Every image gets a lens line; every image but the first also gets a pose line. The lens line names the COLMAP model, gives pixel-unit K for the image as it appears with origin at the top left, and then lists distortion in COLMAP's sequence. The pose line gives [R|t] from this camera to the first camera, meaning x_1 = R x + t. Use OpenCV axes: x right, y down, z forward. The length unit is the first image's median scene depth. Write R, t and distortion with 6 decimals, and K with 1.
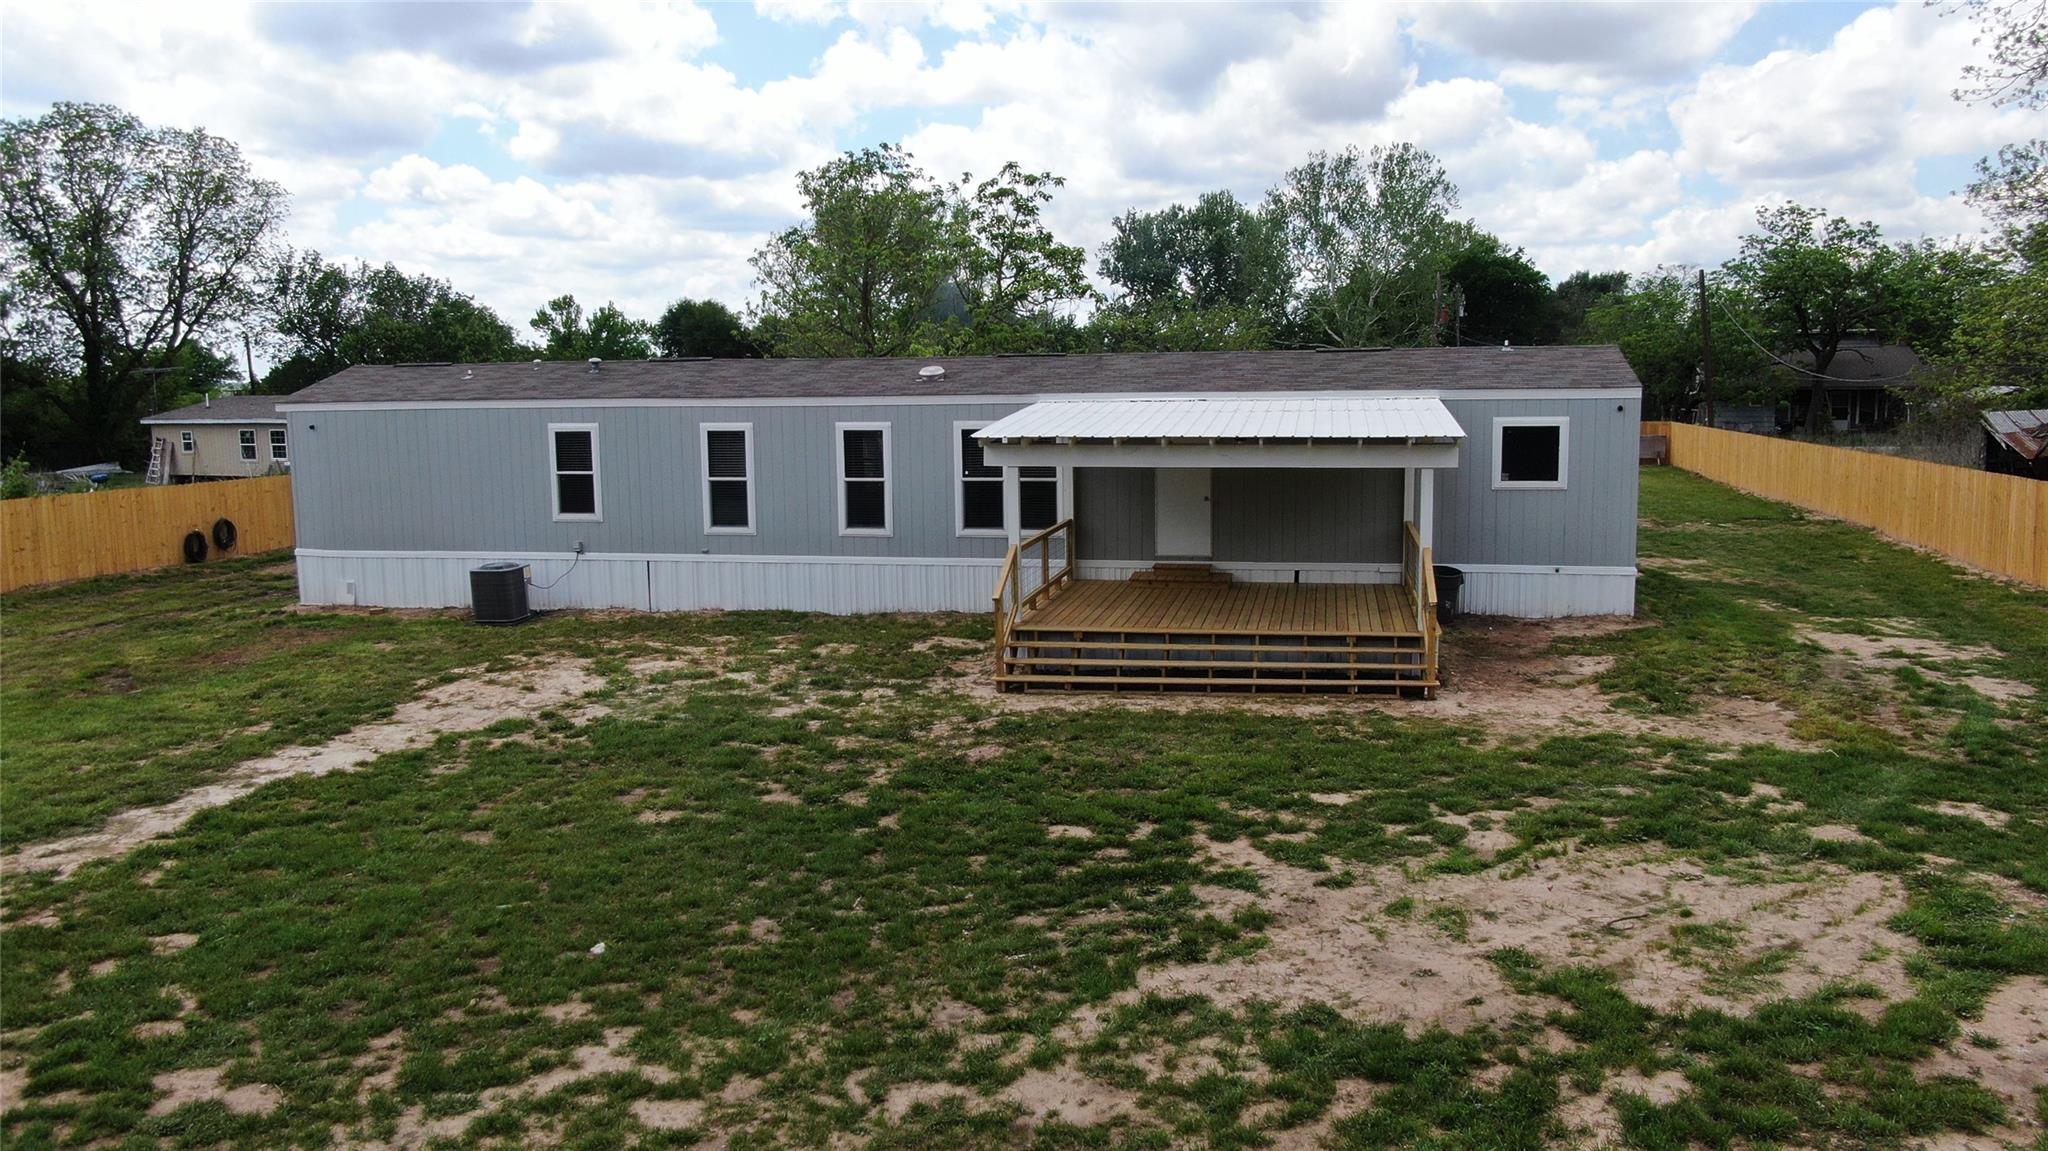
lens RADIAL K [[1480.8, 0, 1021.0], [0, 1480.8, 571.5], [0, 0, 1]] dist [-0.027594, 0.016329]
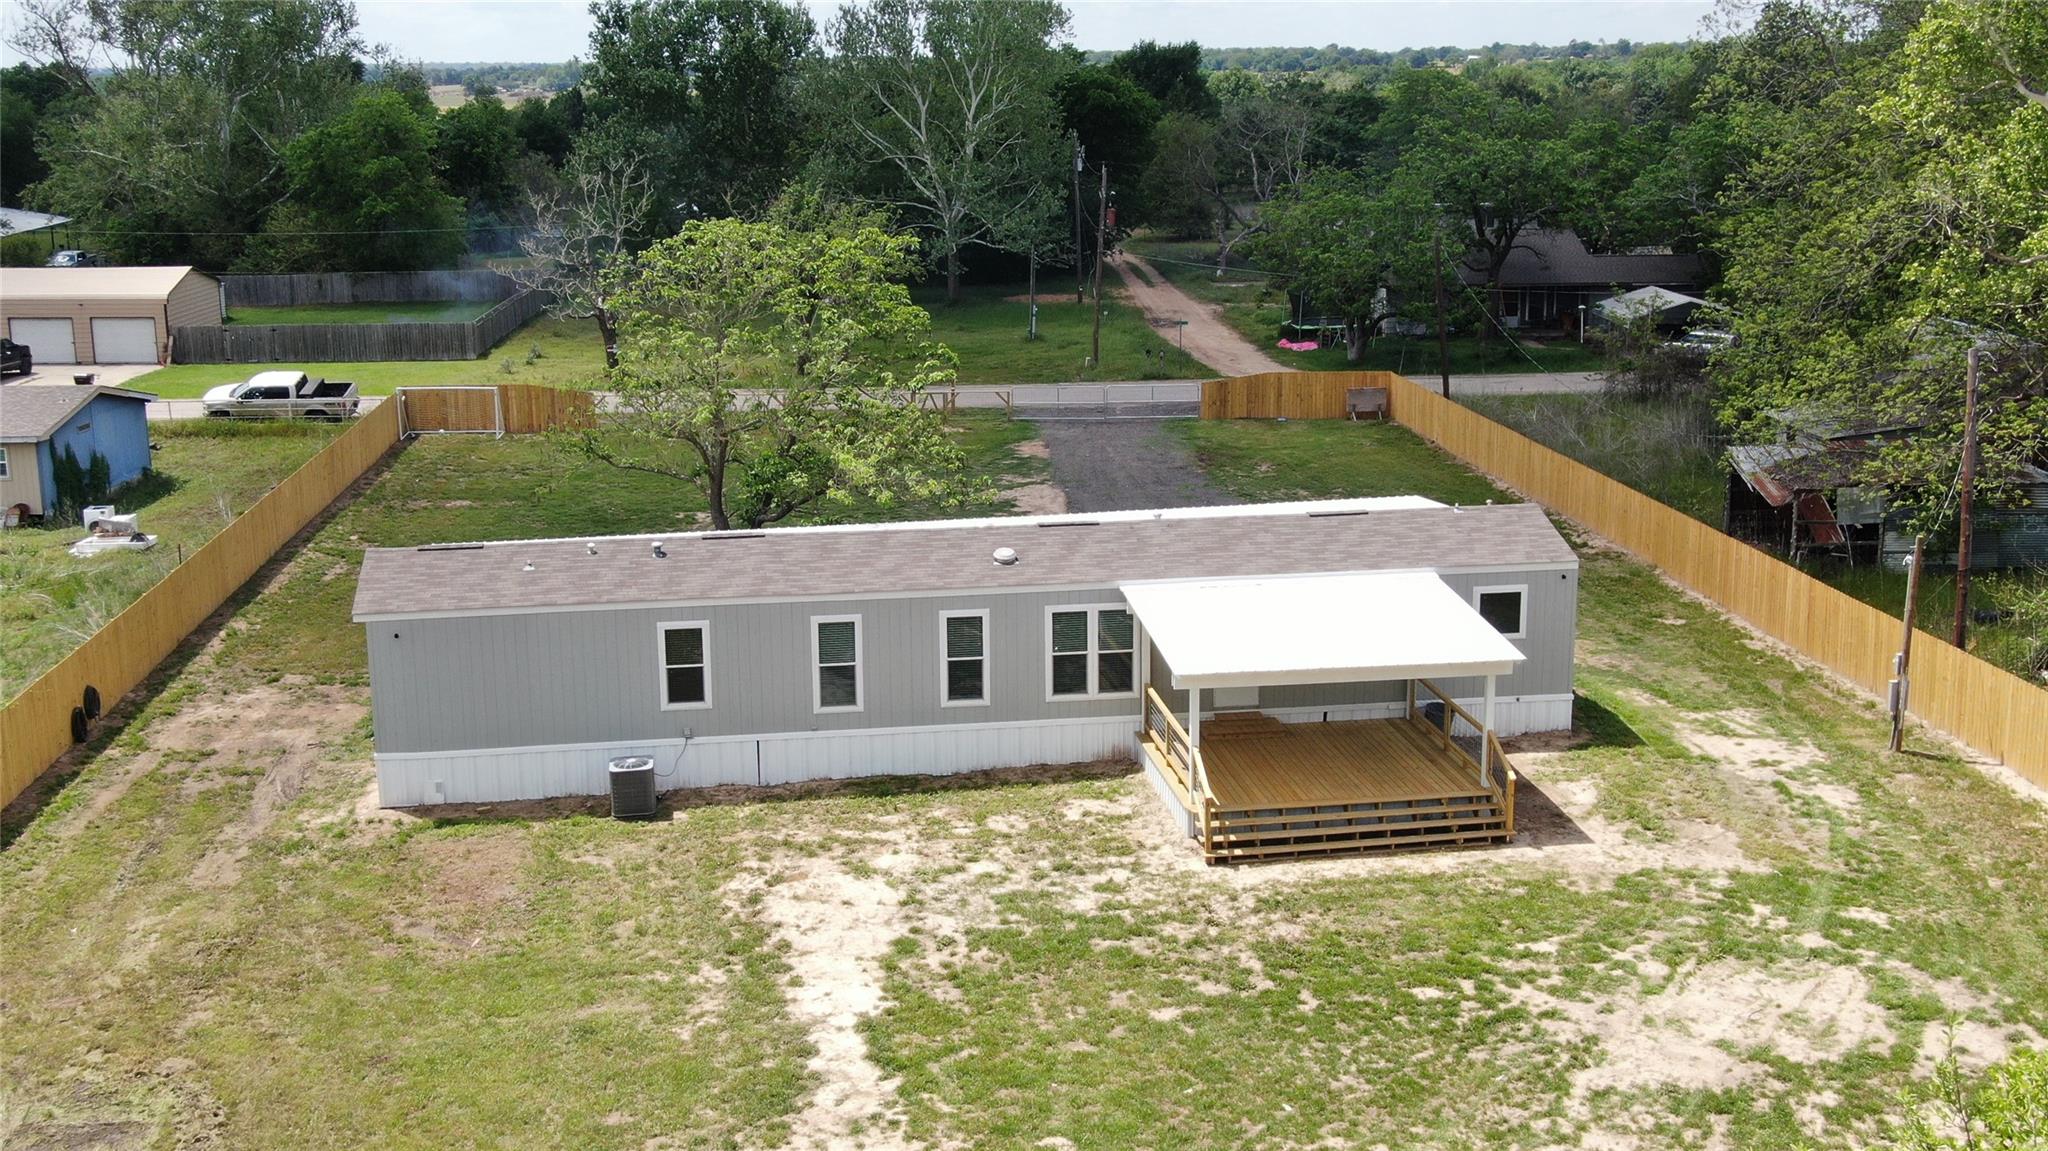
lens RADIAL K [[2198.3, 0, 1023.2], [0, 2198.3, 576.3], [0, 0, 1]] dist [-0.005309, 0.000000]
pose [[0.938592, -0.072859, 0.337248, -1.358459], [0.040271, 0.993903, 0.102644, -0.640166], [-0.342670, -0.082759, 0.935803, -1.278415]]
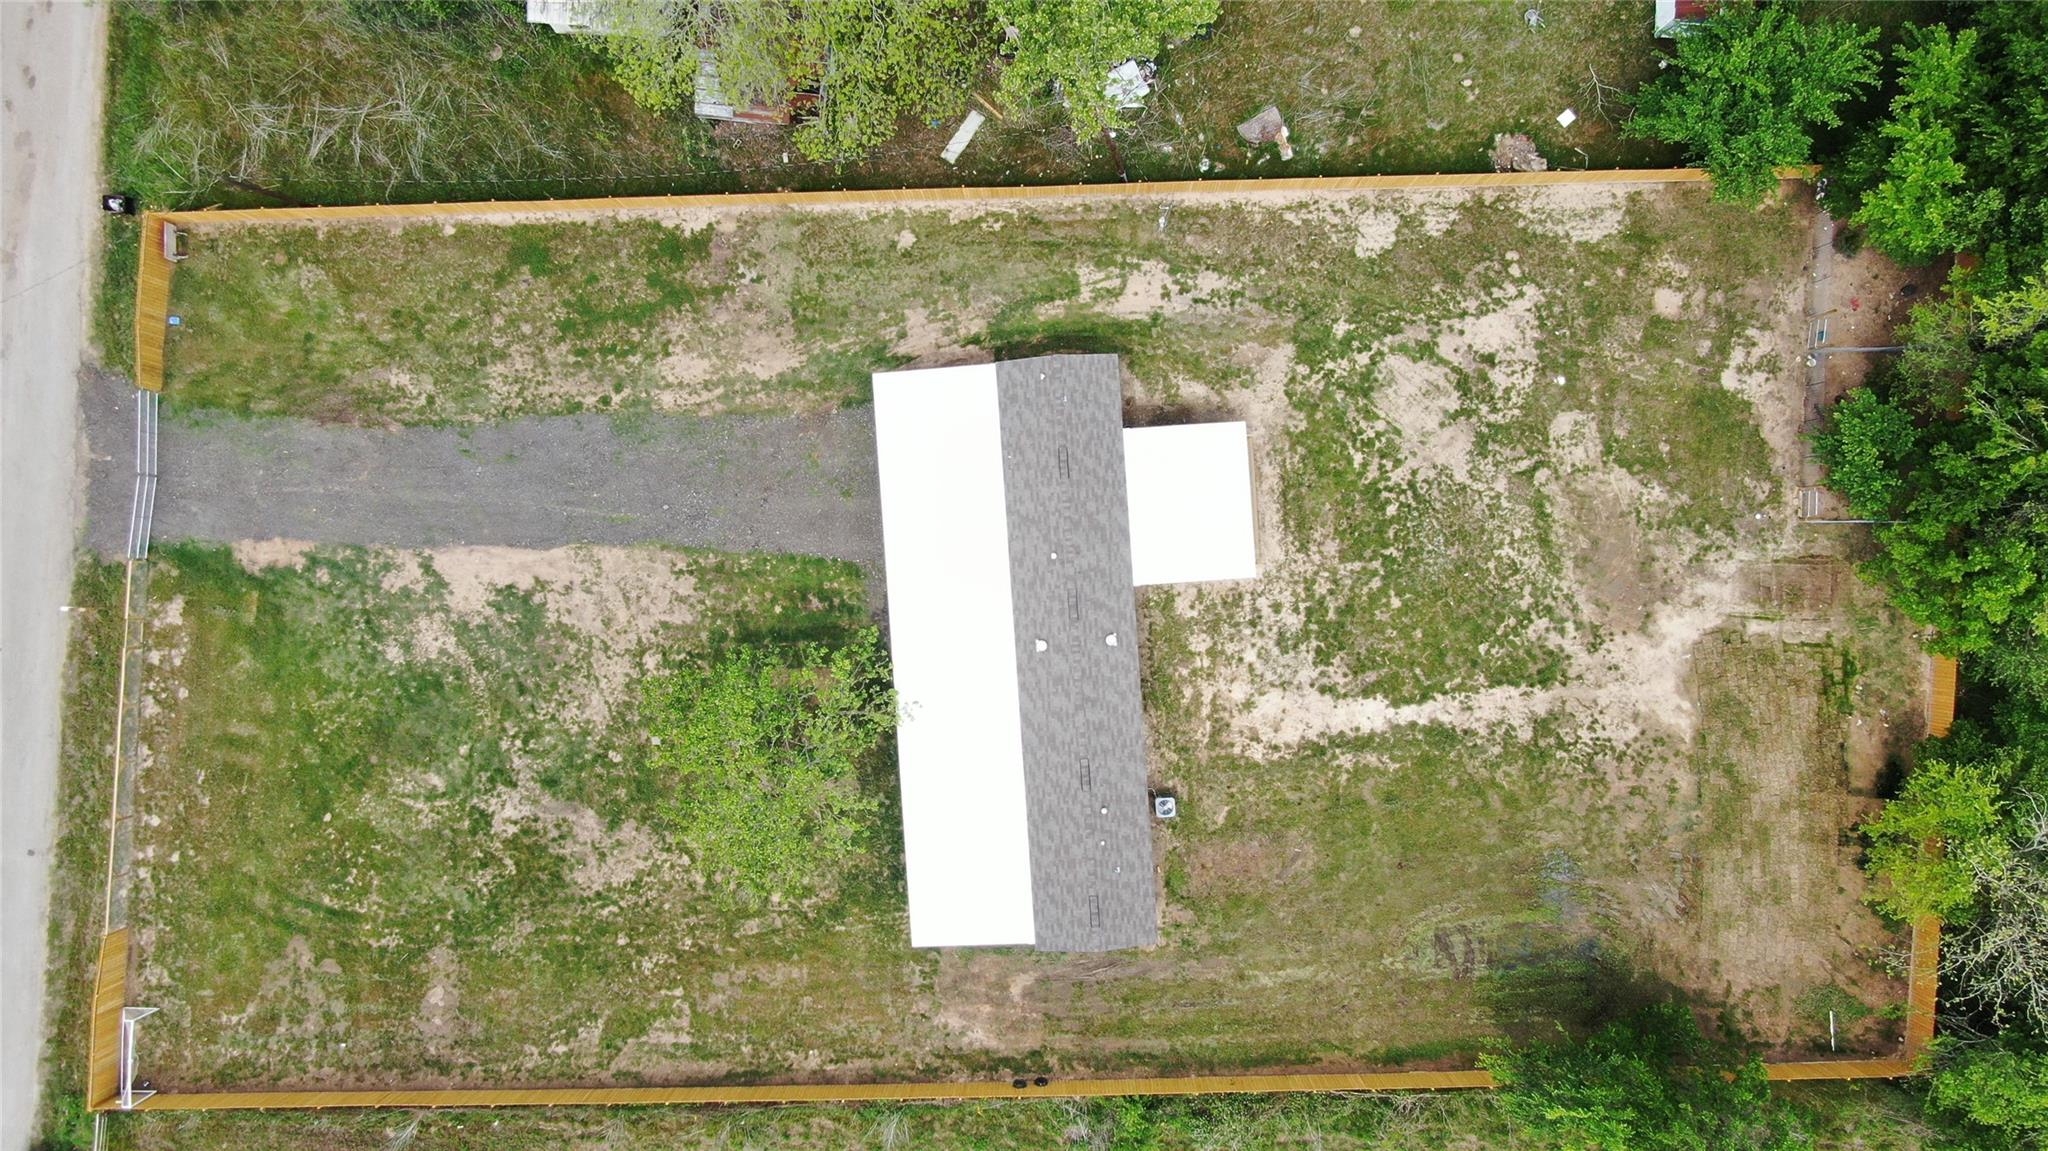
lens RADIAL K [[1480.8, 0, 1022.6], [0, 1480.8, 572.5], [0, 0, 1]] dist [-0.027594, 0.016329]
pose [[-0.269172, -0.962894, 0.019526, 0.074981], [0.128936, -0.015936, 0.991525, -5.375147], [-0.954422, 0.269409, 0.128441, 1.791778]]
